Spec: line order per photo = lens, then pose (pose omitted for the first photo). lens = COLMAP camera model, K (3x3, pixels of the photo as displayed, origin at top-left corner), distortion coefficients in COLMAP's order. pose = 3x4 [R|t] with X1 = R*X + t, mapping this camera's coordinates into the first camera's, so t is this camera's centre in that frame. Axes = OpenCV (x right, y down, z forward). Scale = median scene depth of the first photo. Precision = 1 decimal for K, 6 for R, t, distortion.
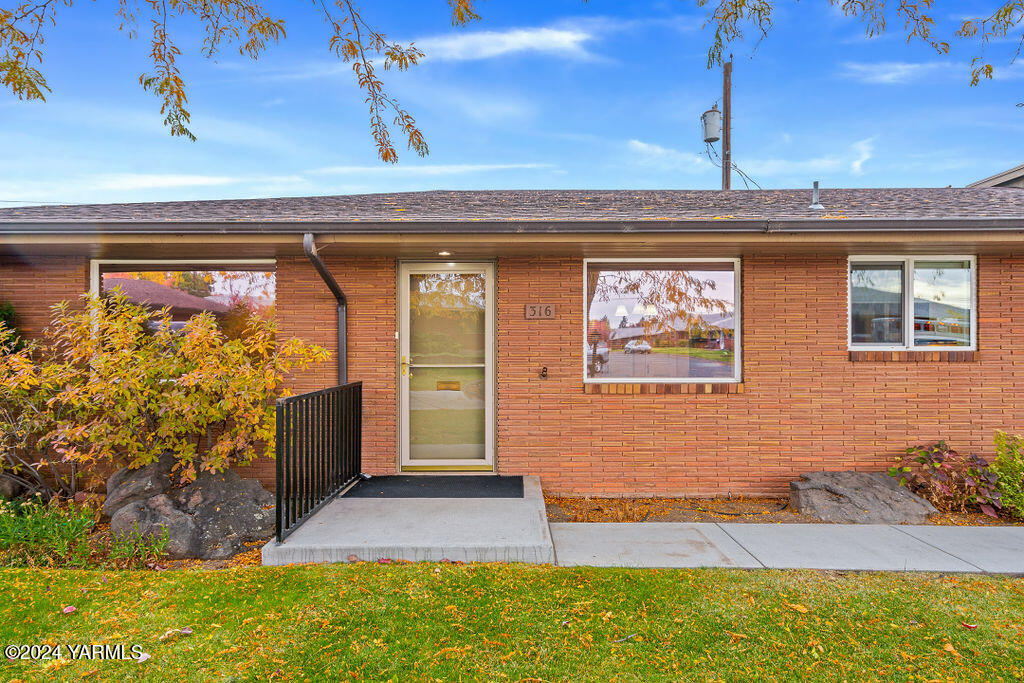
lens RADIAL K [[573.7, 0, 506.6], [0, 573.7, 344.4], [0, 0, 1]] dist [0.004140, 0.000242]
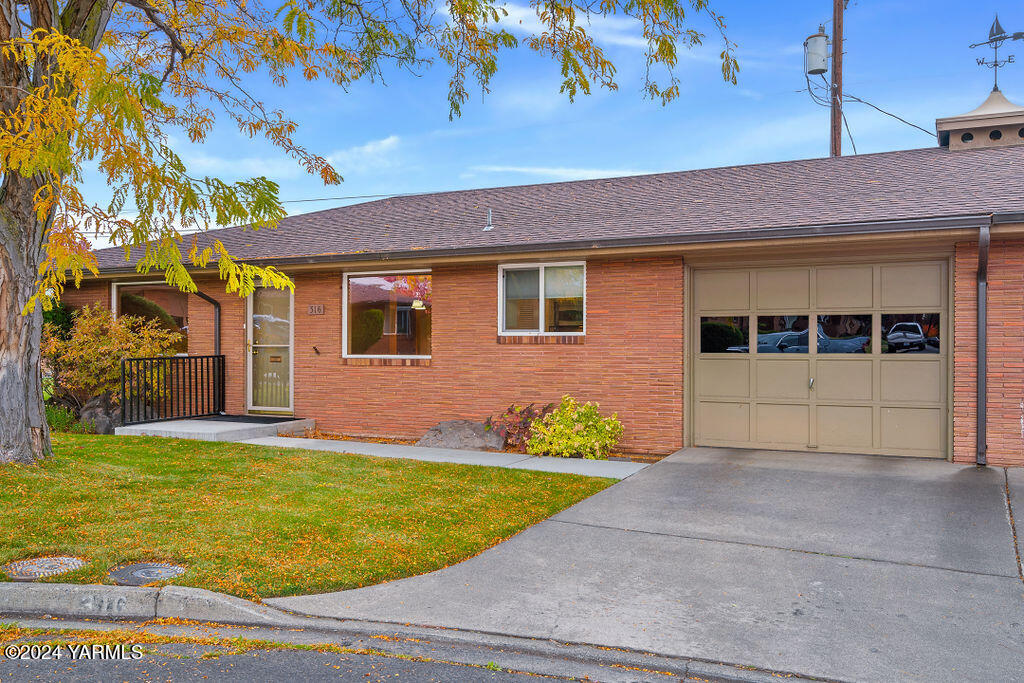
lens RADIAL K [[879.7, 0, 512.0], [0, 879.7, 341.5], [0, 0, 1]] dist [0.004084, 0.001591]
pose [[0.894193, 0.001676, -0.447679, 1.542898], [0.003674, 0.999932, 0.011083, 0.002063], [0.447667, -0.011555, 0.894125, -0.825213]]
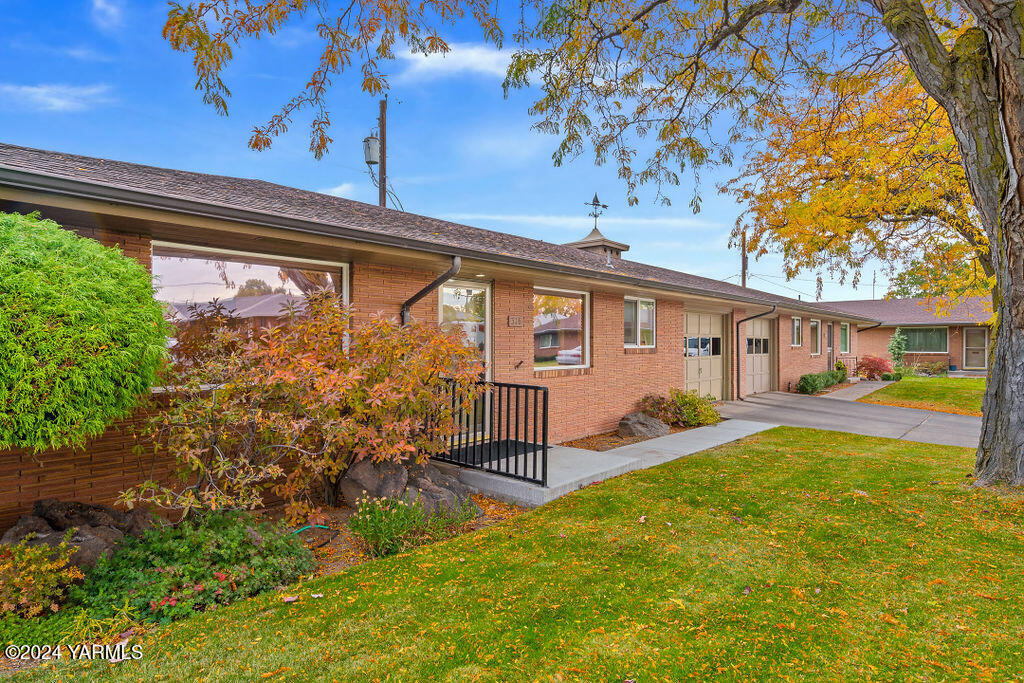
lens RADIAL K [[573.7, 0, 506.6], [0, 573.7, 344.4], [0, 0, 1]] dist [0.004140, 0.000242]
pose [[0.648179, -0.001951, 0.761486, -1.028633], [-0.010890, 0.999871, 0.011831, -0.017873], [-0.761410, -0.015961, 0.648074, 0.105362]]
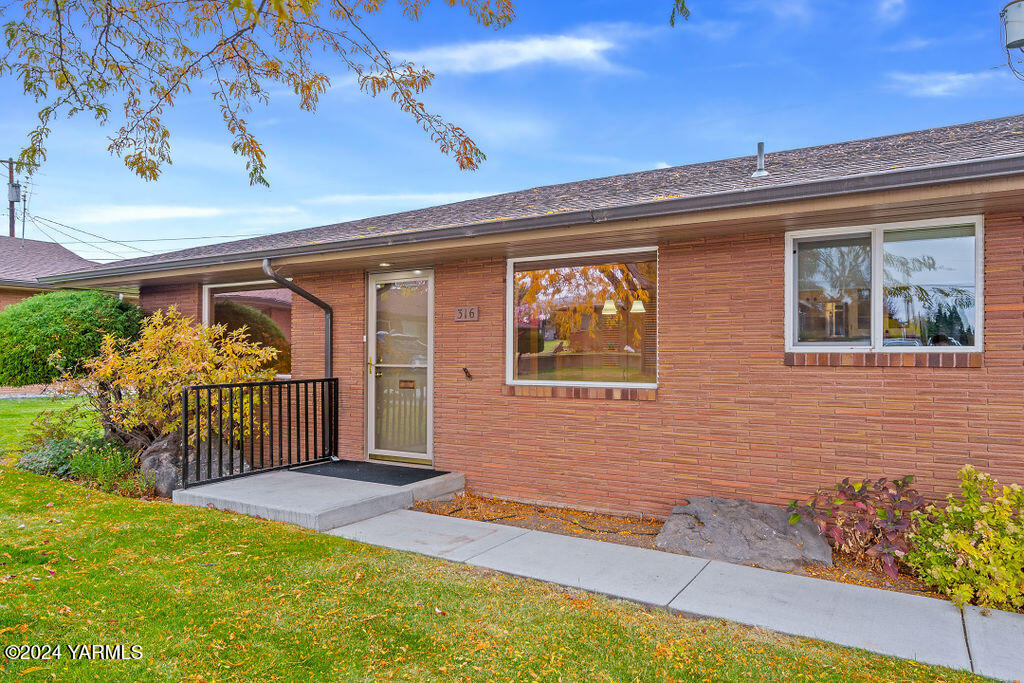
lens RADIAL K [[678.2, 0, 508.5], [0, 678.2, 343.6], [0, 0, 1]] dist [0.007770, 0.003348]
pose [[0.852450, -0.006179, -0.522773, 0.756358], [0.003793, 0.999977, -0.005635, 0.002987], [0.522796, 0.002821, 0.852453, 0.003025]]
